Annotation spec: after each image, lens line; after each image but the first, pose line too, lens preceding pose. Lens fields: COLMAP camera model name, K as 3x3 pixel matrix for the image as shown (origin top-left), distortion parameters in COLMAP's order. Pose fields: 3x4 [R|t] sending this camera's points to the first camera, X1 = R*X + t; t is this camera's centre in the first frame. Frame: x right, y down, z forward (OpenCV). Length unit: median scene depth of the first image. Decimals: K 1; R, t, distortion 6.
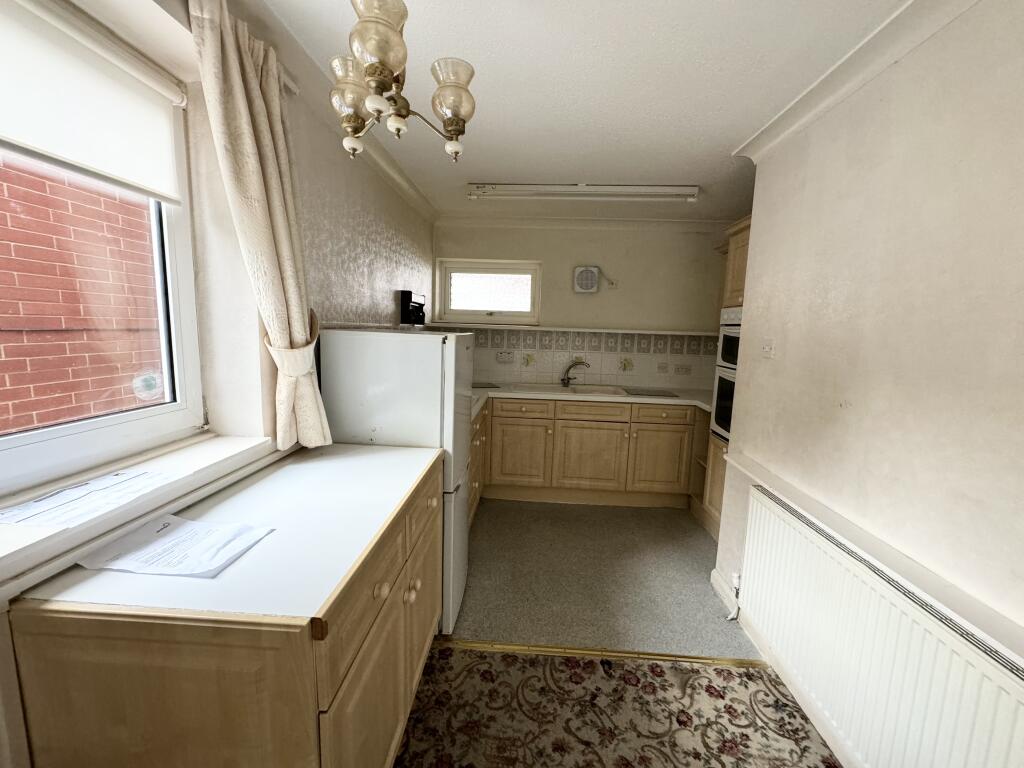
lens RADIAL K [[405.9, 0, 511.2], [0, 405.9, 382.3], [0, 0, 1]] dist [0.000851, 0.000049]
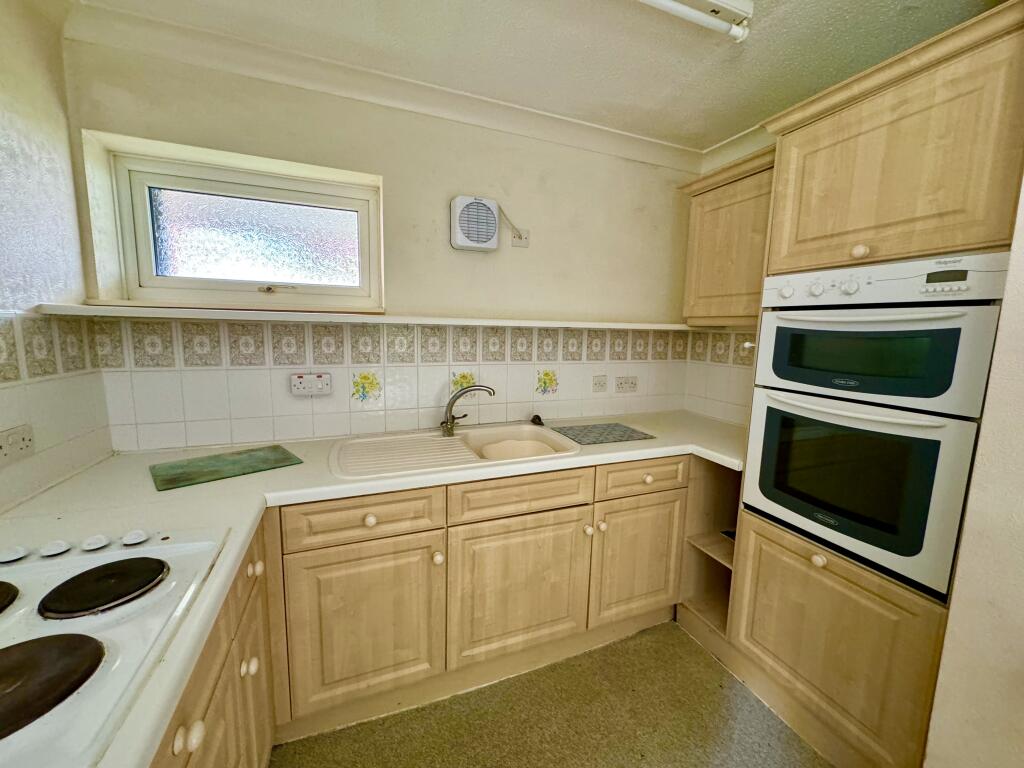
lens RADIAL K [[405.9, 0, 511.1], [0, 405.9, 383.4], [0, 0, 1]] dist [0.000851, 0.000049]
pose [[0.907912, -0.070452, 0.413197, 0.000237], [0.065544, 0.997509, 0.026060, -0.063098], [-0.414004, 0.003422, 0.910269, 0.520094]]
